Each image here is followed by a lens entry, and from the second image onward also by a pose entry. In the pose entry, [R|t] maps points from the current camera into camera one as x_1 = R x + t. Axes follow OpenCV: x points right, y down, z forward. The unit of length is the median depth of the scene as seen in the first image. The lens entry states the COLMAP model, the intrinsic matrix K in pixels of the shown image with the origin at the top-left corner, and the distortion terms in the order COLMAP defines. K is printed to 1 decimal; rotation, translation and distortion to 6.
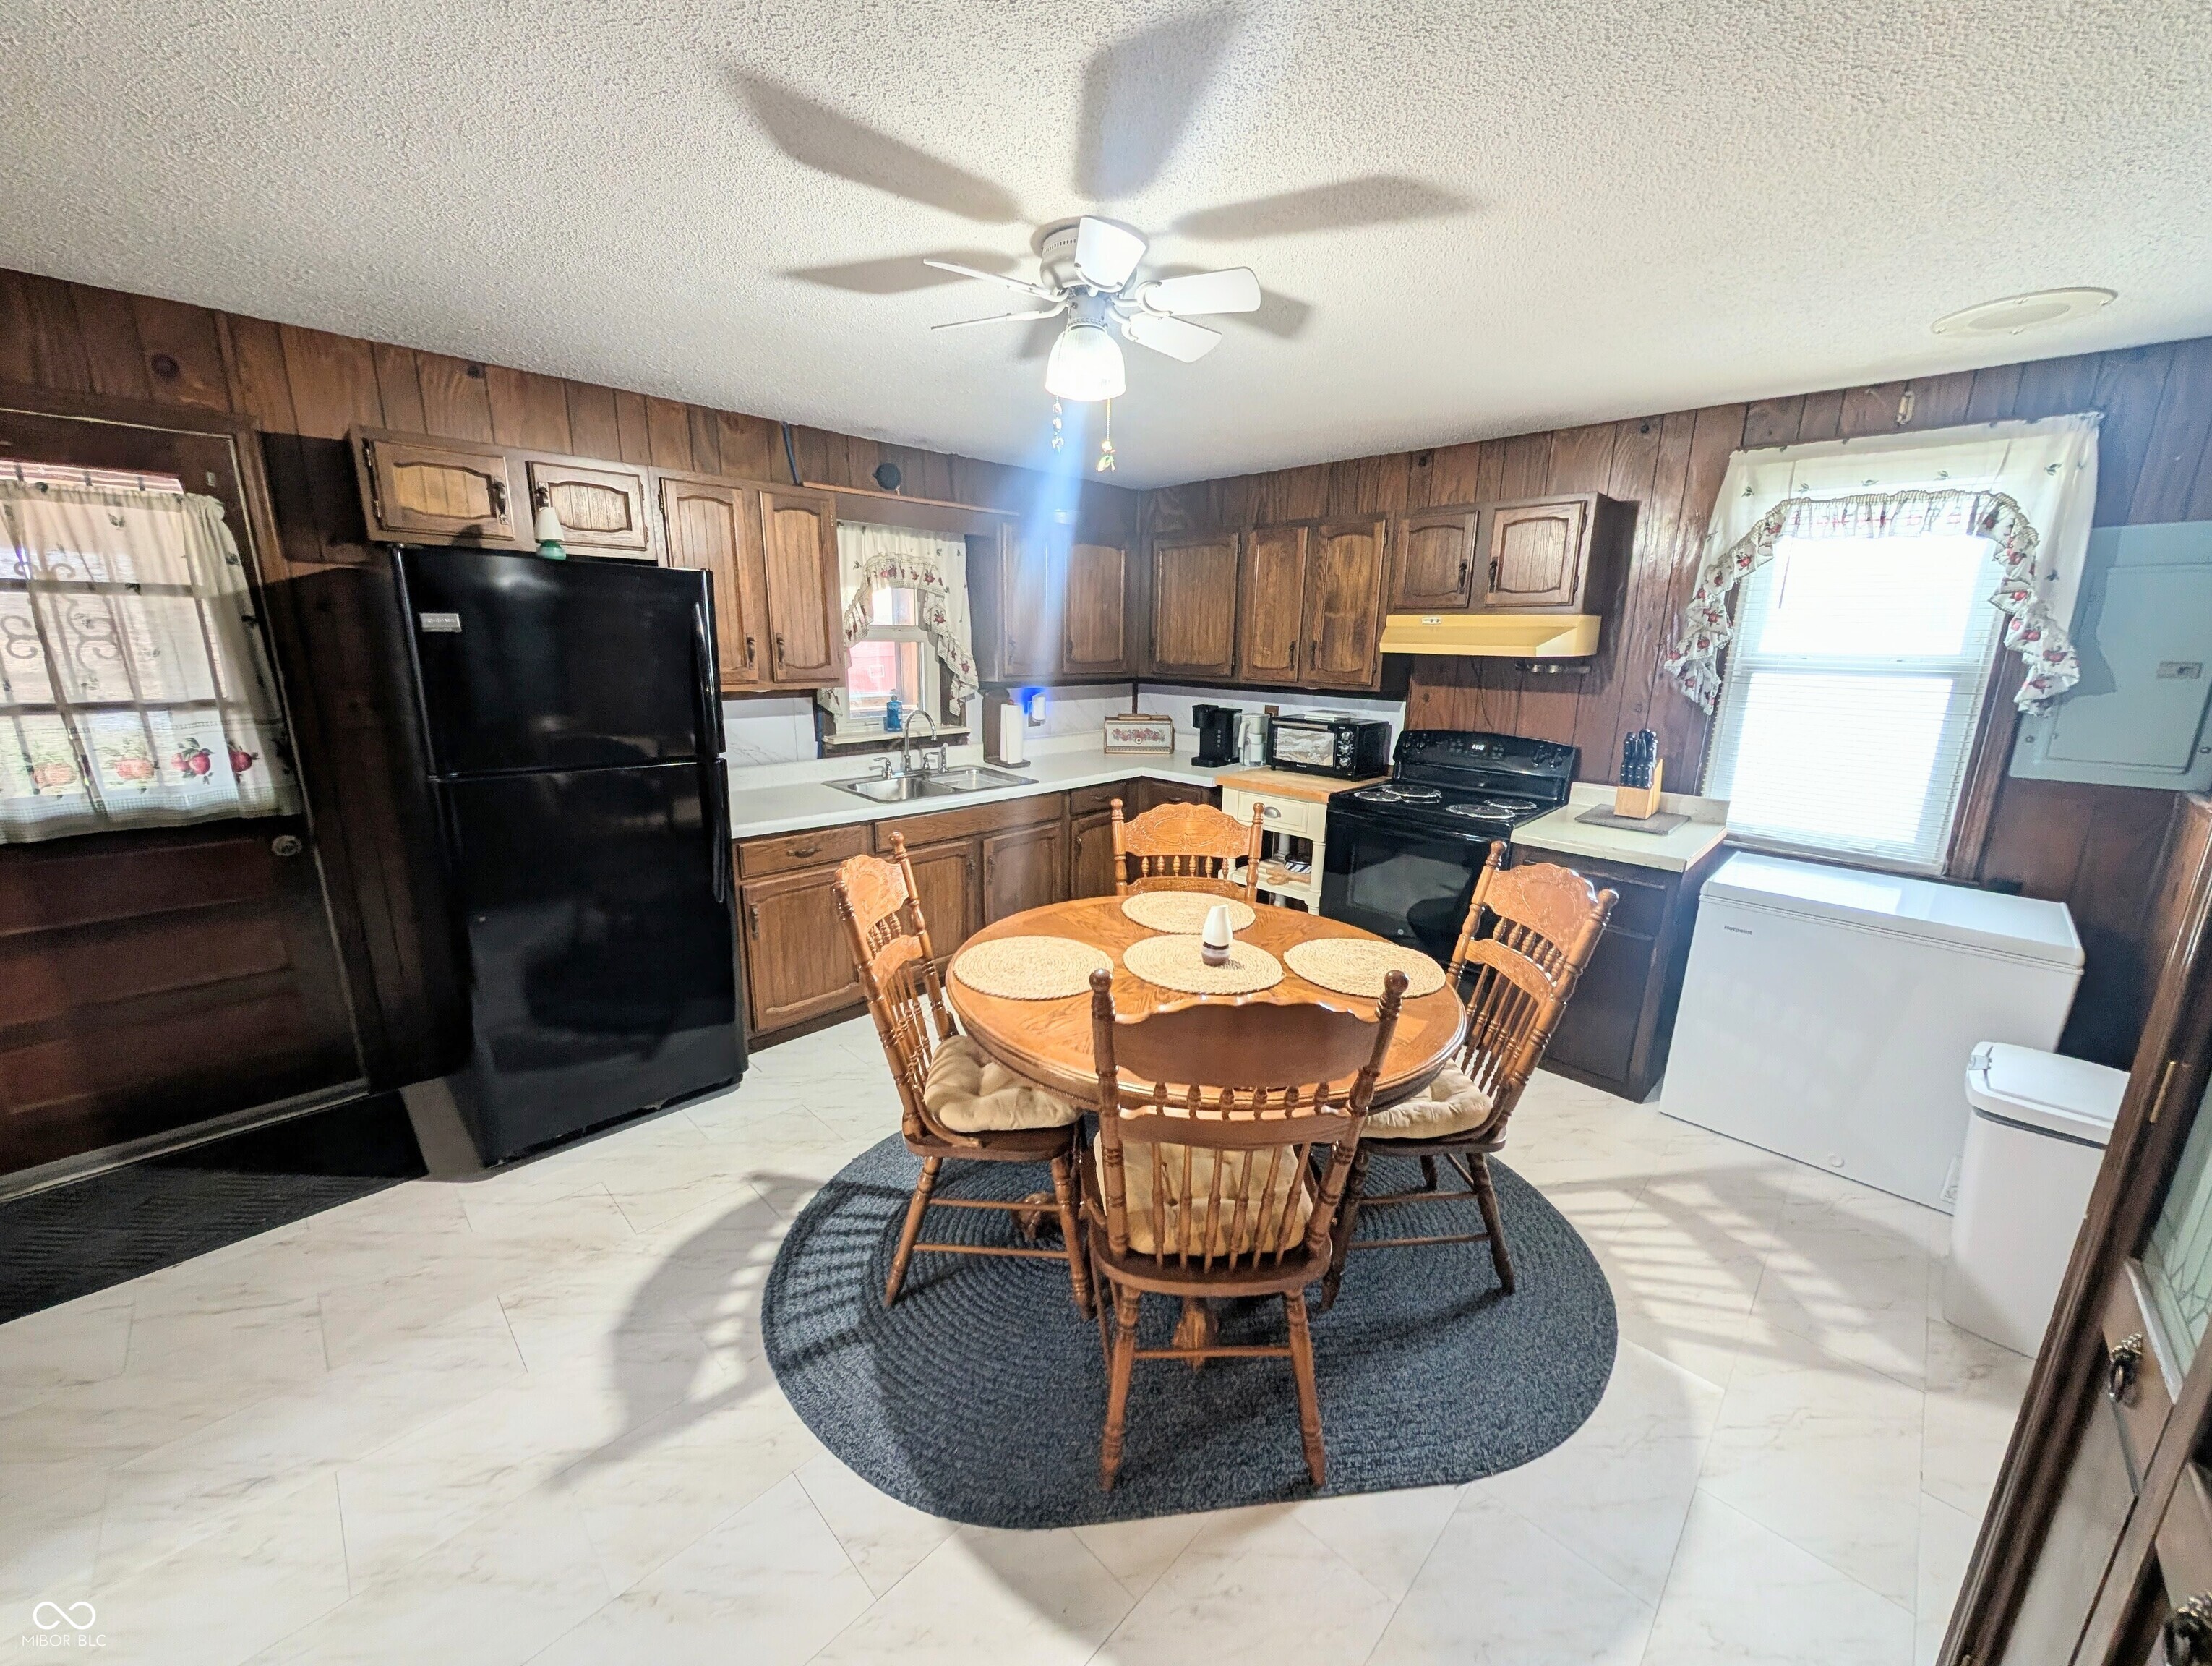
lens RADIAL K [[838.4, 0, 1115.6], [0, 838.4, 834.8], [0, 0, 1]] dist [-0.002102, 0.000863]
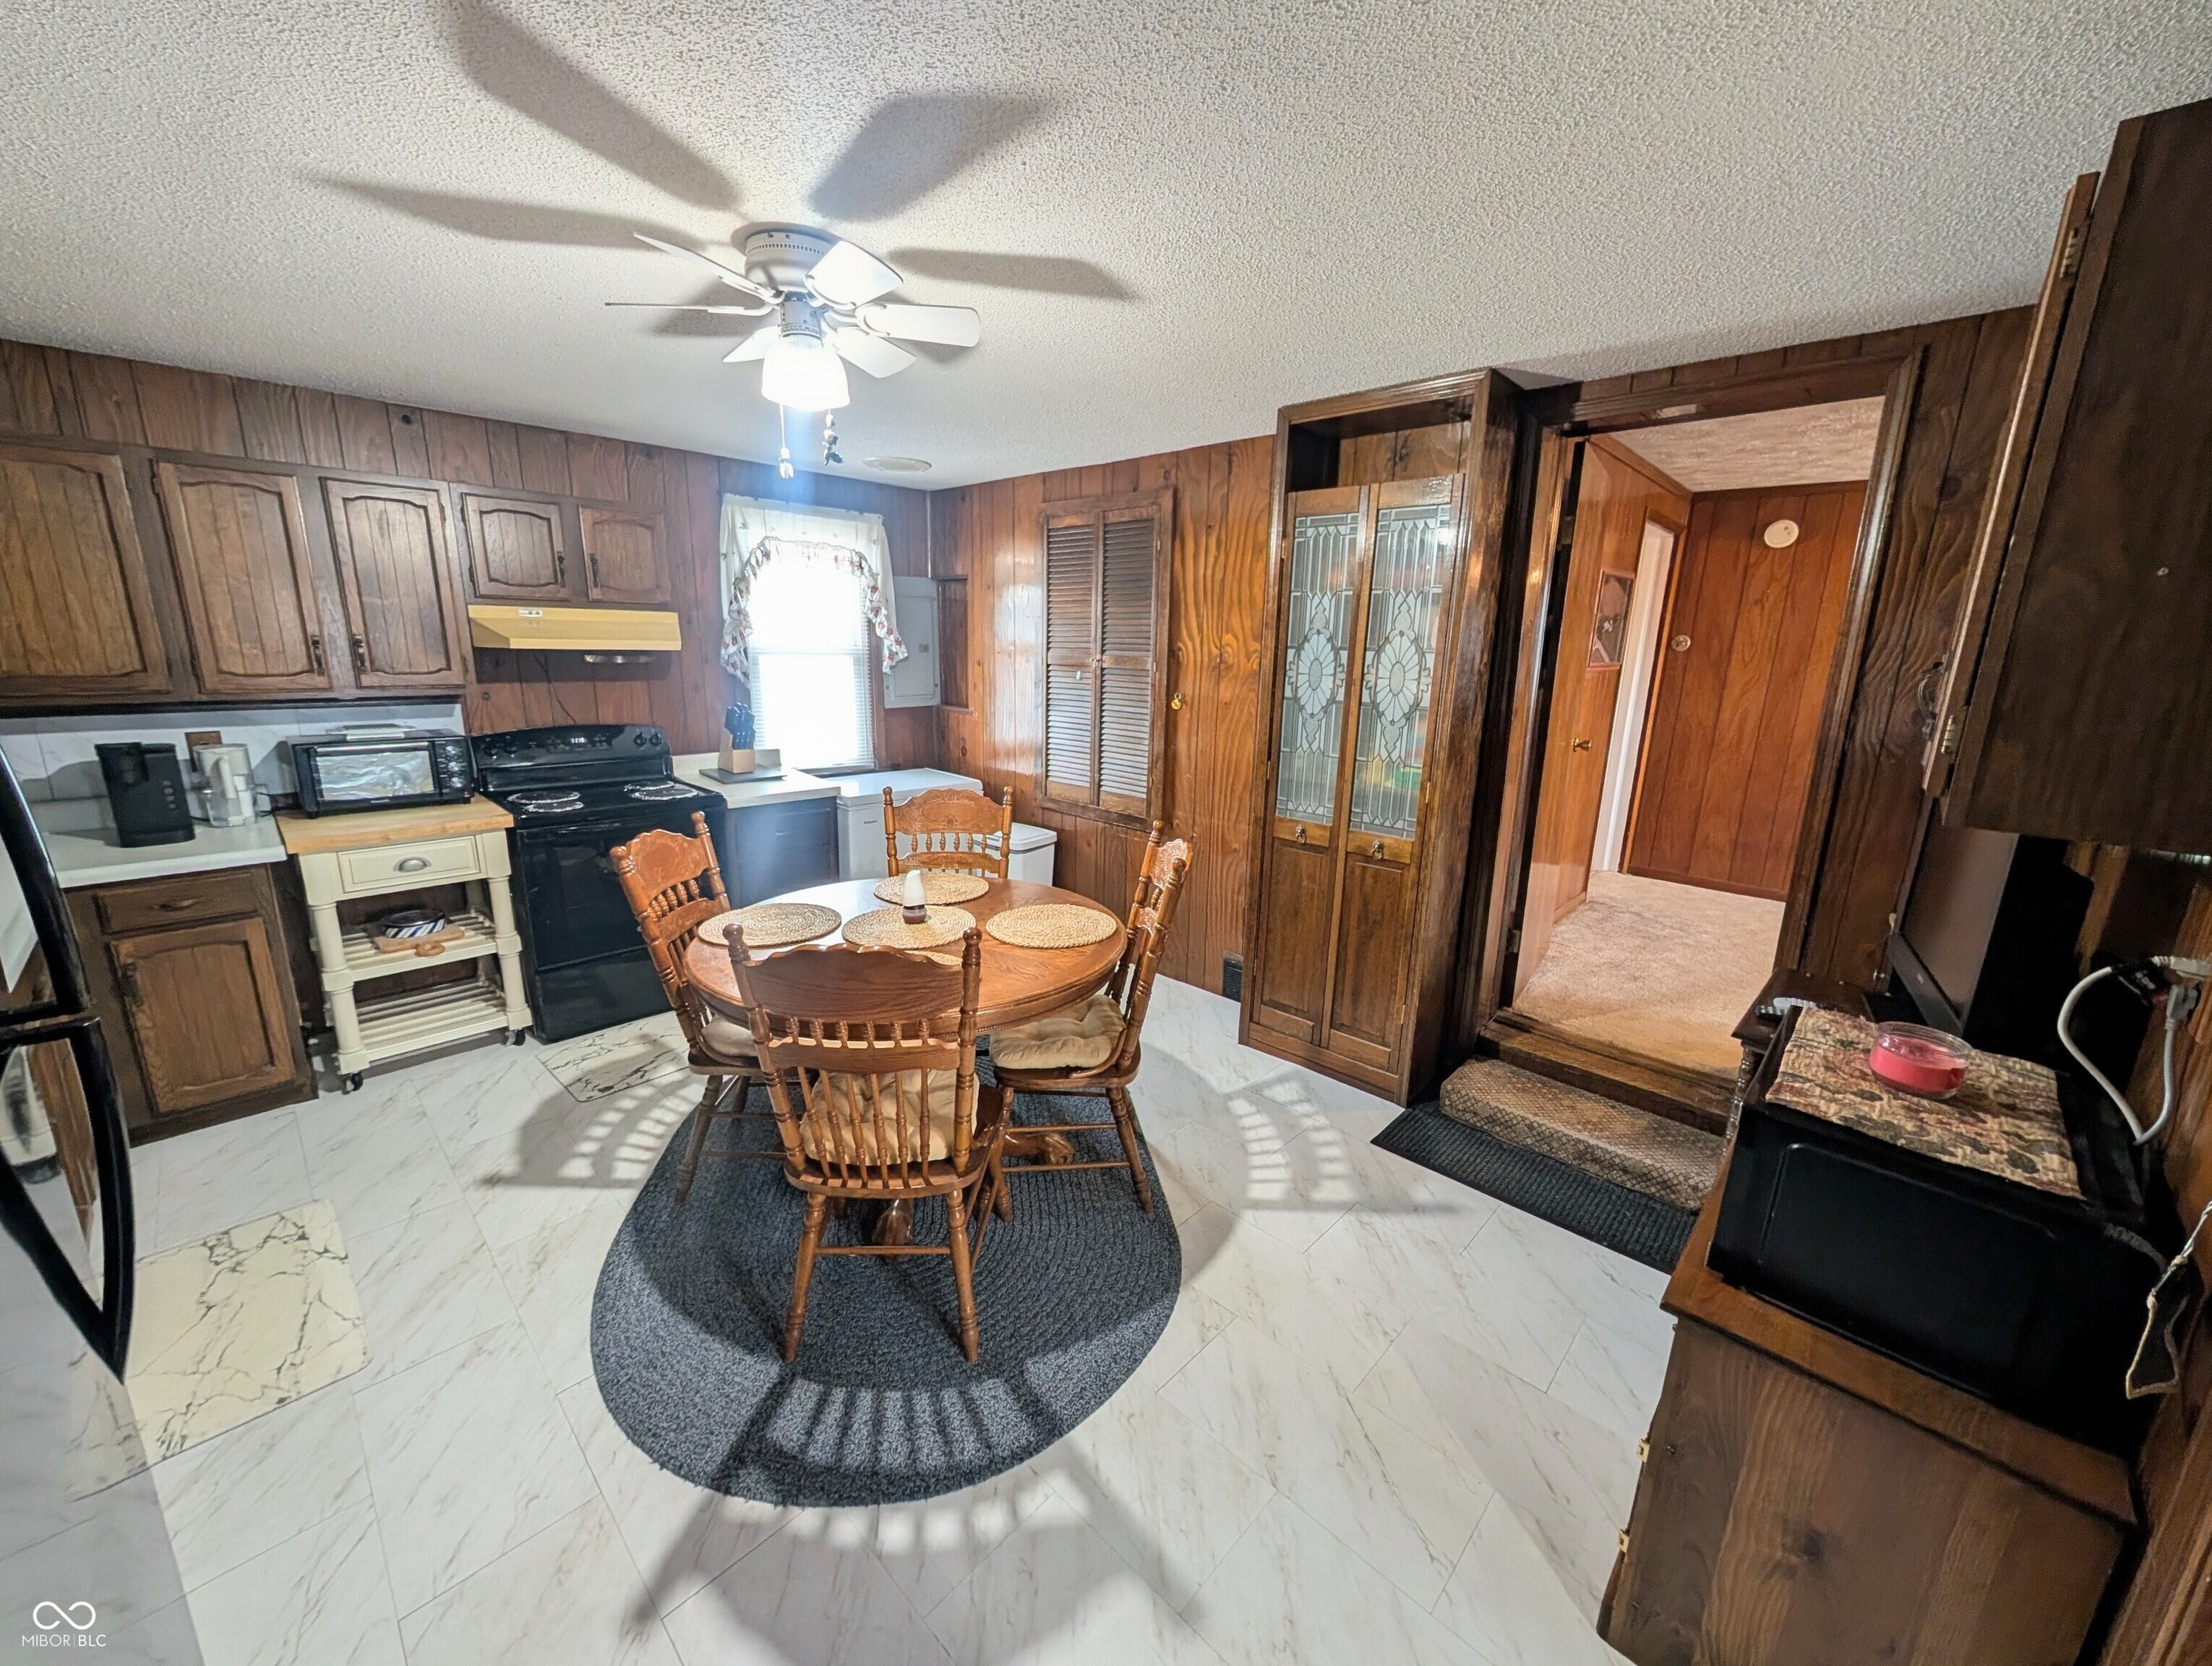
lens RADIAL K [[838.4, 0, 1084.6], [0, 838.4, 840.1], [0, 0, 1]] dist [-0.002102, 0.000863]
pose [[0.006250, -0.251982, 0.967712, -0.626877], [0.206442, 0.947209, 0.245310, -0.125889], [-0.978439, 0.198243, 0.057940, 0.420554]]
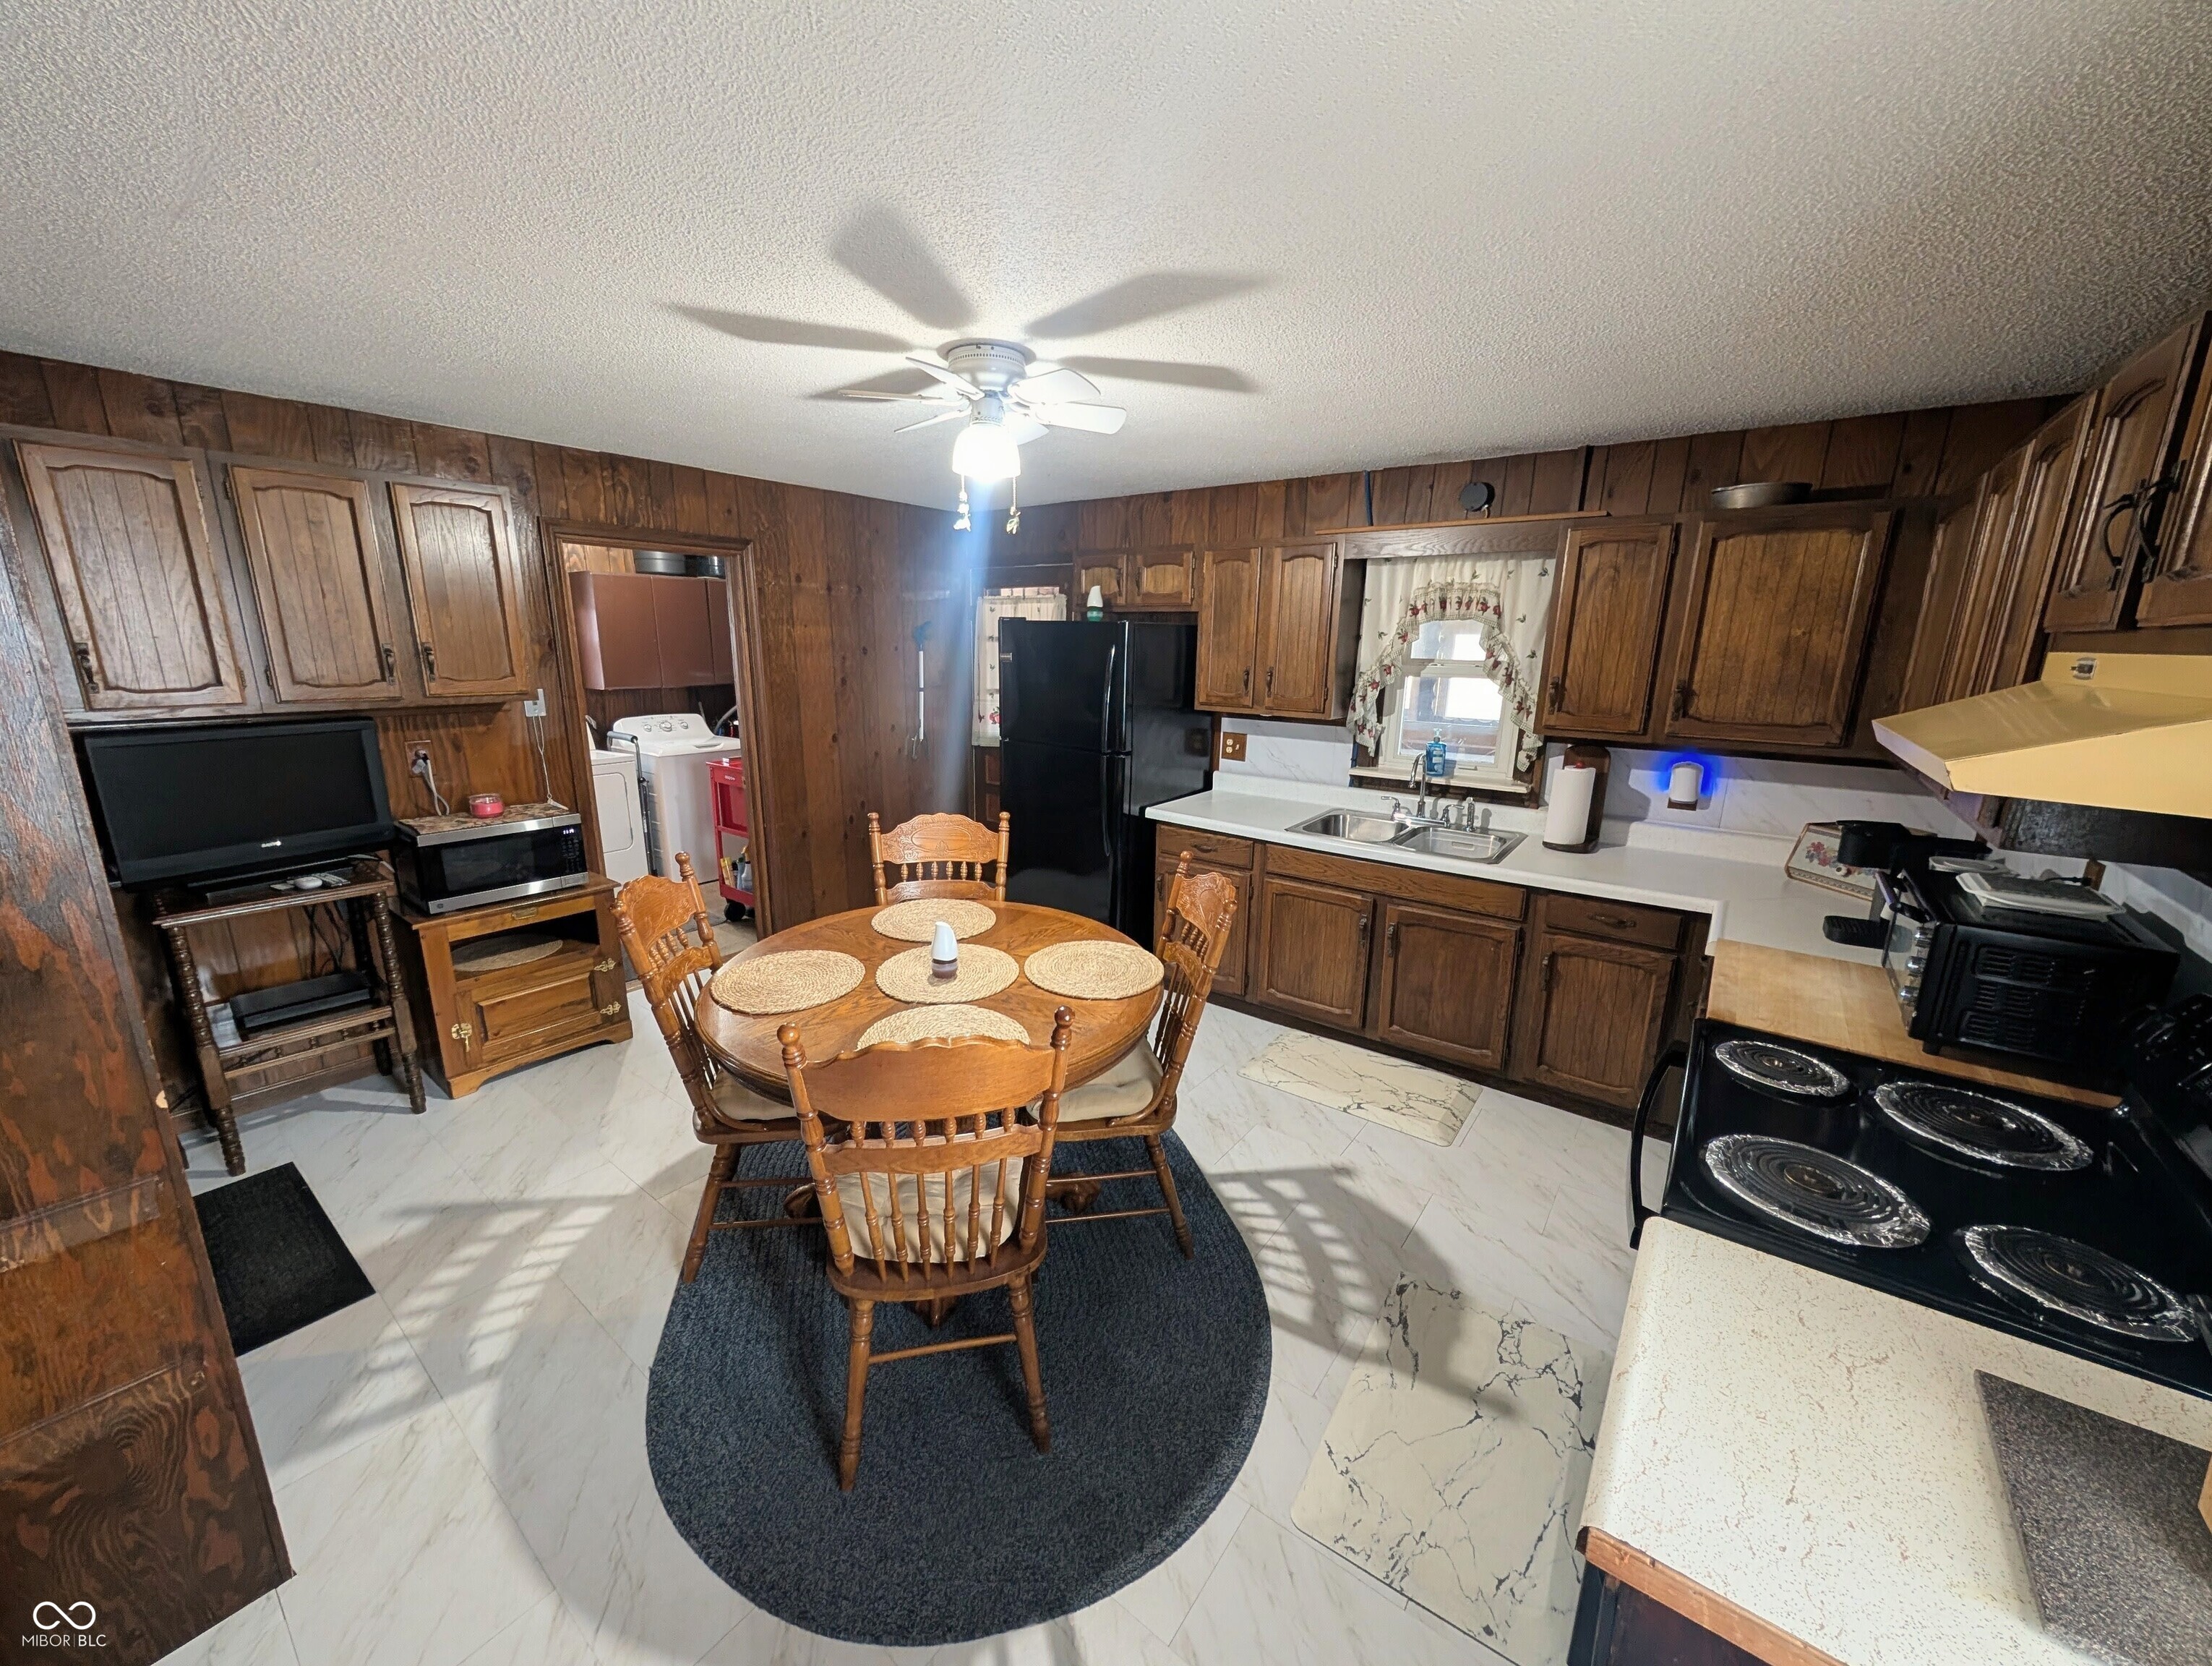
lens RADIAL K [[838.4, 0, 1092.7], [0, 838.4, 843.9], [0, 0, 1]] dist [-0.002102, 0.000863]
pose [[0.116172, 0.225265, -0.967347, 0.722487], [-0.240399, 0.951360, 0.192672, -0.166852], [0.963697, 0.210166, 0.164675, 0.606023]]
